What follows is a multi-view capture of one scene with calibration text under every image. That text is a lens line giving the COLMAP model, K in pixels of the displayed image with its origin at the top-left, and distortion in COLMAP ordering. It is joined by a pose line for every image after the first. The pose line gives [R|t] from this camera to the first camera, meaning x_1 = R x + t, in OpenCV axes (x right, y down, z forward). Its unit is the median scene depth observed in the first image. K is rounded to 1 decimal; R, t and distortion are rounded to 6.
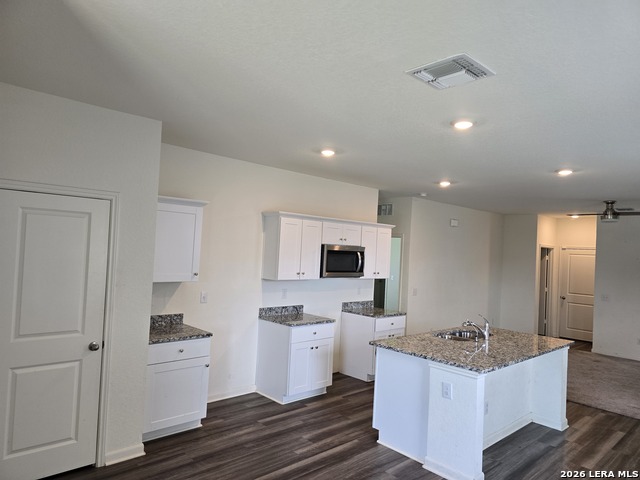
lens RADIAL K [[412.2, 0, 319.6], [0, 412.2, 251.6], [0, 0, 1]] dist [0.050409, -0.046329]
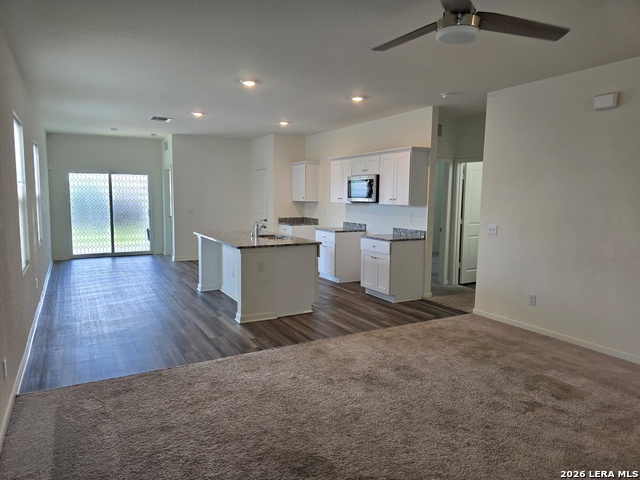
lens RADIAL K [[433.8, 0, 320.0], [0, 433.8, 240.0], [0, 0, 1]] dist [0.066805, -0.058489]
pose [[-0.225585, 0.059026, -0.972434, 1.448974], [-0.015191, 0.997828, 0.064091, 0.101770], [0.974105, 0.029230, -0.224198, 1.273012]]
